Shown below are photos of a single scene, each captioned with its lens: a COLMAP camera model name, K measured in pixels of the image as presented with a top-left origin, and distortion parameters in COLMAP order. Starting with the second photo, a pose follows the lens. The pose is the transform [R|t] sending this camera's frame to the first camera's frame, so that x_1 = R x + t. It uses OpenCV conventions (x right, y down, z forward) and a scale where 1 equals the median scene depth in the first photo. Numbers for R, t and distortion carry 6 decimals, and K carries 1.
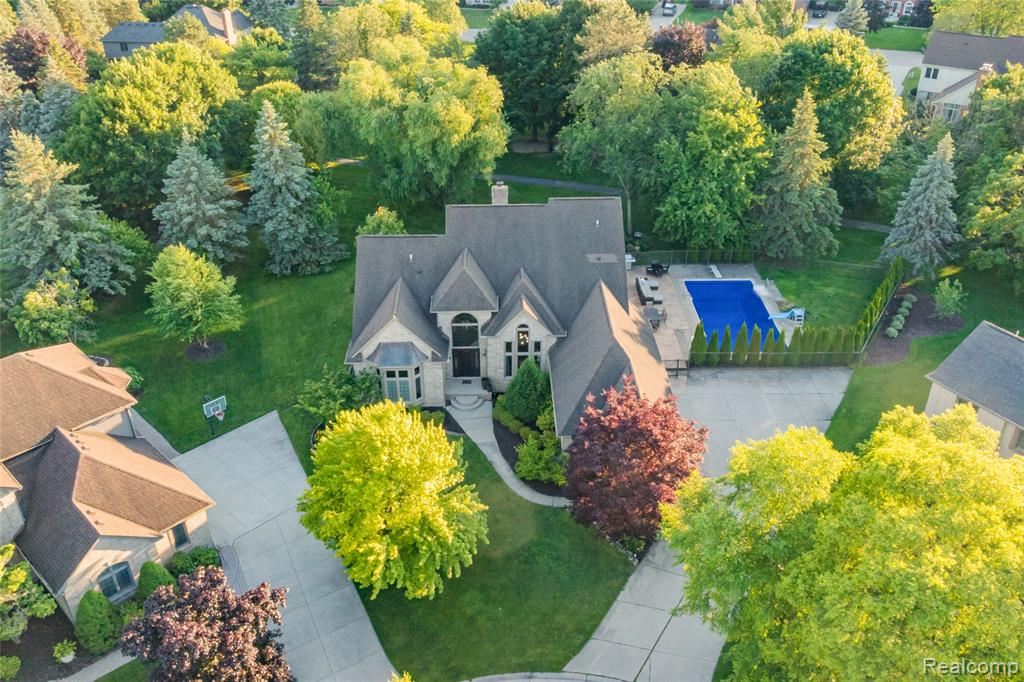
lens RADIAL K [[851.5, 0, 507.6], [0, 851.5, 331.9], [0, 0, 1]] dist [-0.025913, -0.004561]
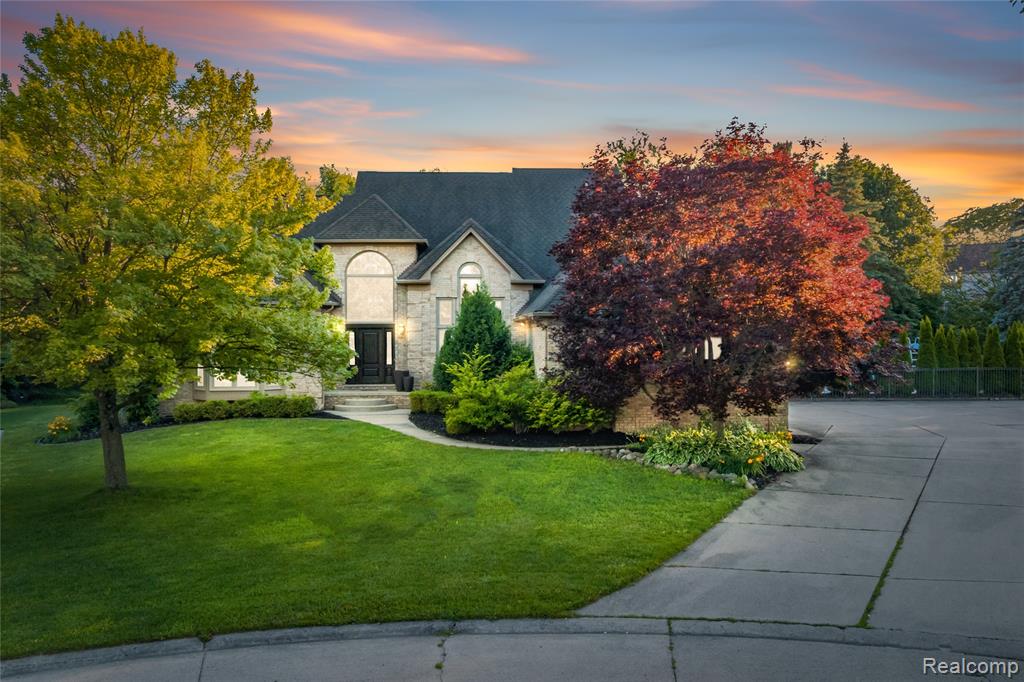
lens RADIAL K [[851.5, 0, 511.2], [0, 851.5, 342.6], [0, 0, 1]] dist [-0.025913, -0.004561]
pose [[0.999513, -0.004039, 0.030952, 0.027890], [0.019551, 0.854002, -0.519902, 0.334894], [-0.024333, 0.520254, 0.853665, 0.529233]]
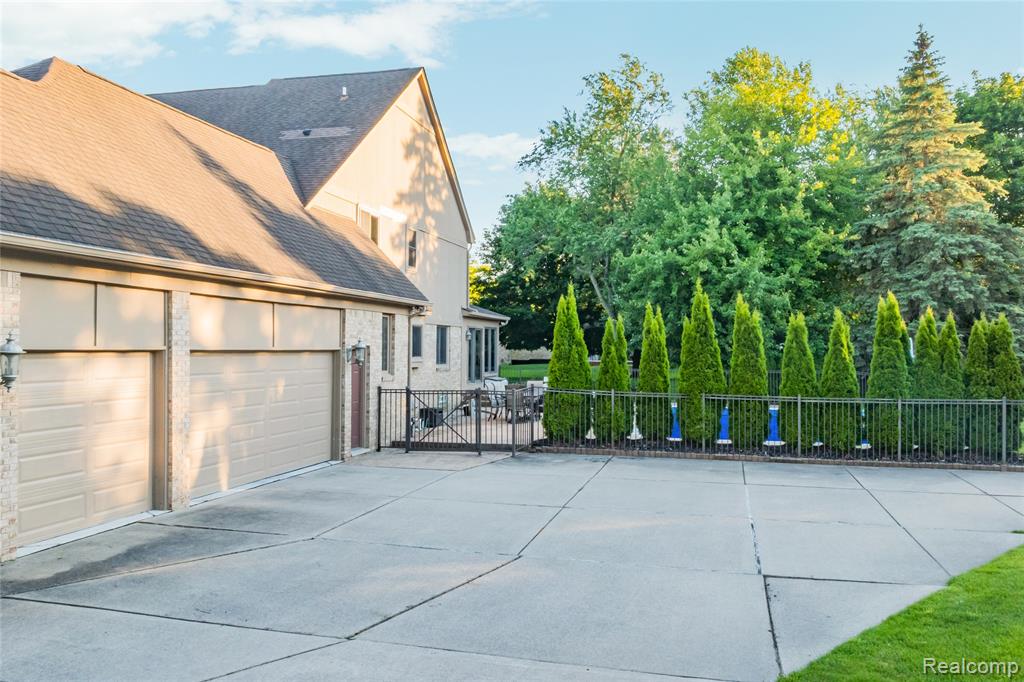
lens RADIAL K [[851.5, 0, 507.3], [0, 851.5, 346.4], [0, 0, 1]] dist [-0.025913, -0.004561]
pose [[0.963336, -0.000707, -0.268296, 0.310663], [-0.142485, 0.845977, -0.513829, 0.188385], [0.227336, 0.533218, 0.814860, 0.783576]]
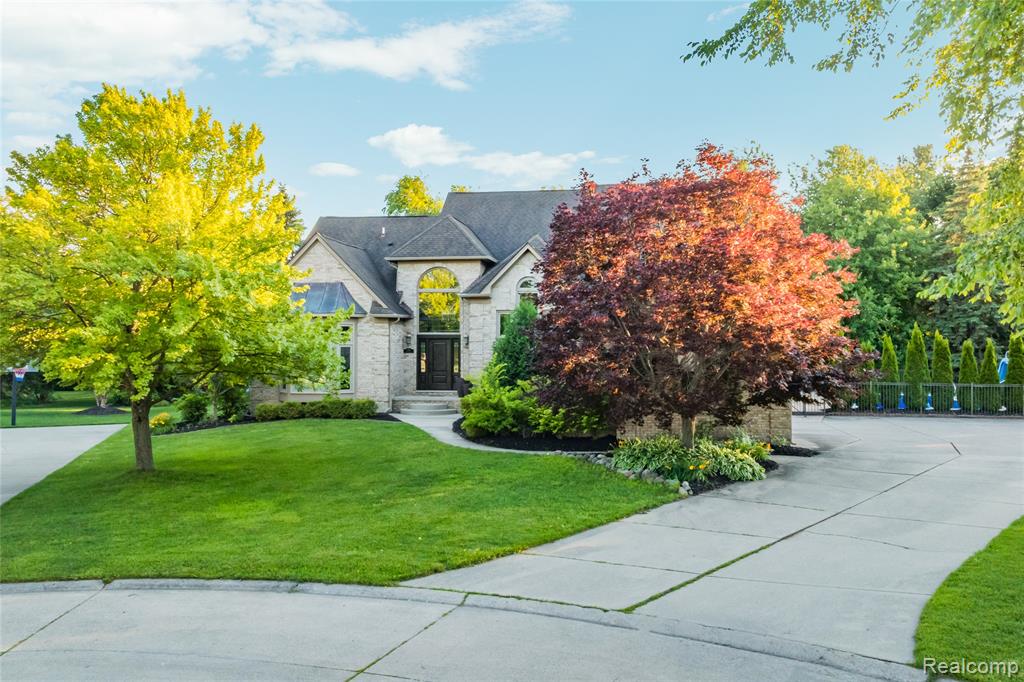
lens RADIAL K [[851.5, 0, 513.7], [0, 851.5, 339.0], [0, 0, 1]] dist [-0.025913, -0.004561]
pose [[0.984342, 0.002099, -0.176259, 0.115377], [-0.095790, 0.845769, -0.524881, 0.347940], [0.147973, 0.533546, 0.832726, 0.506586]]
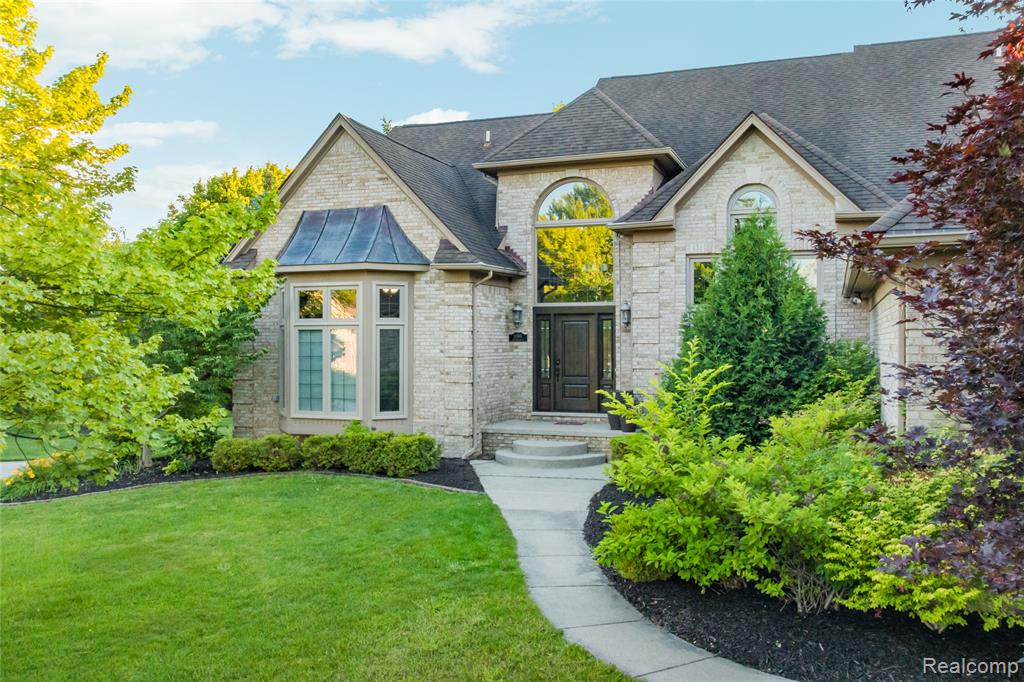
lens RADIAL K [[851.5, 0, 516.3], [0, 851.5, 337.1], [0, 0, 1]] dist [-0.025913, -0.004561]
pose [[0.929480, -0.000318, -0.368873, 0.050767], [-0.195257, 0.847989, -0.492737, 0.196943], [0.312957, 0.530014, 0.788126, 0.760595]]
